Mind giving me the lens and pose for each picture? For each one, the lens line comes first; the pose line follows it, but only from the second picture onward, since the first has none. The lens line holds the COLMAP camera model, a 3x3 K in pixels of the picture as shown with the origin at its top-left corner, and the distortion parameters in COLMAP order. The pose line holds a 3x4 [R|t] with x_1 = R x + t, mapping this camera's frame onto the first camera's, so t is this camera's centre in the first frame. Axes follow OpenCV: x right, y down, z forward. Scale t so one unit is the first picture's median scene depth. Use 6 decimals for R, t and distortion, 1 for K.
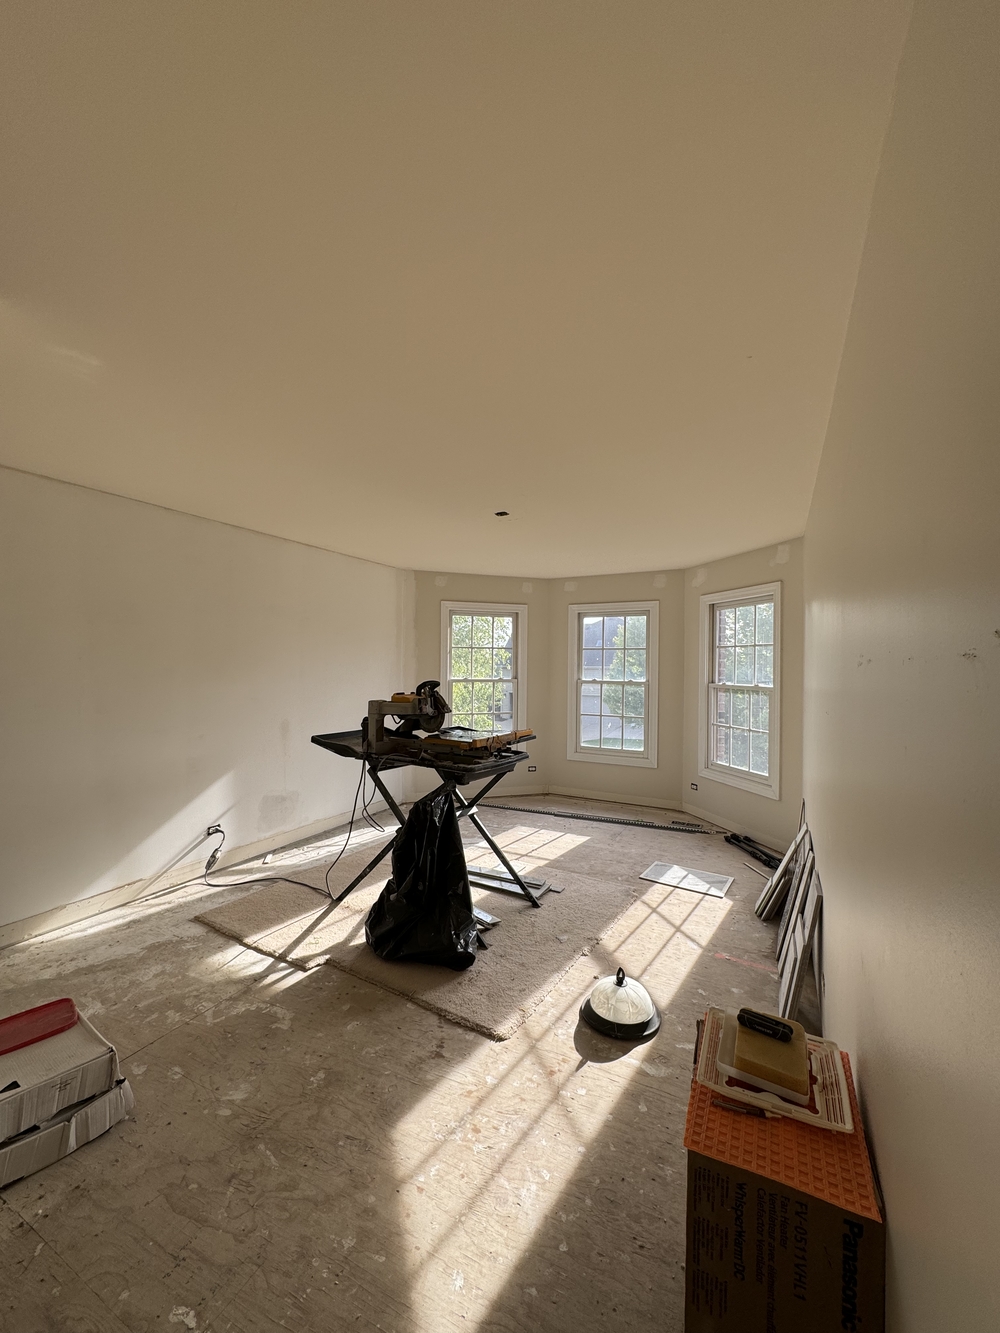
lens RADIAL K [[529.9, 0, 502.6], [0, 529.9, 665.1], [0, 0, 1]] dist [-0.000521, 0.000335]
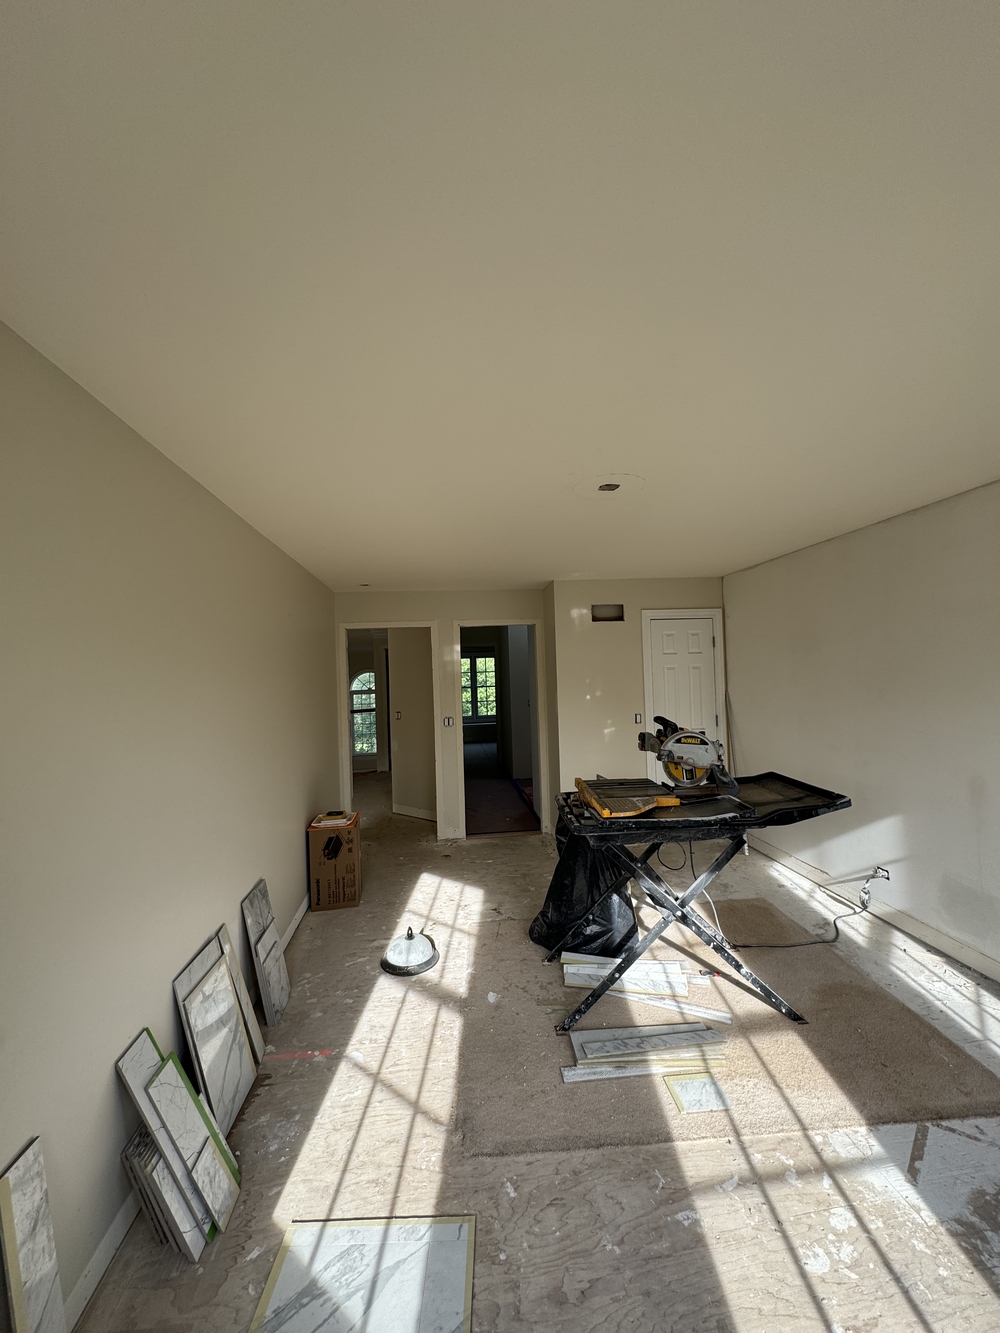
lens RADIAL K [[529.9, 0, 502.6], [0, 529.9, 665.1], [0, 0, 1]] dist [-0.000521, 0.000335]
pose [[-0.825215, 0.009200, -0.564743, 0.603839], [0.029410, 0.999211, -0.026697, -0.039104], [0.564052, -0.038640, -0.824835, 1.752393]]
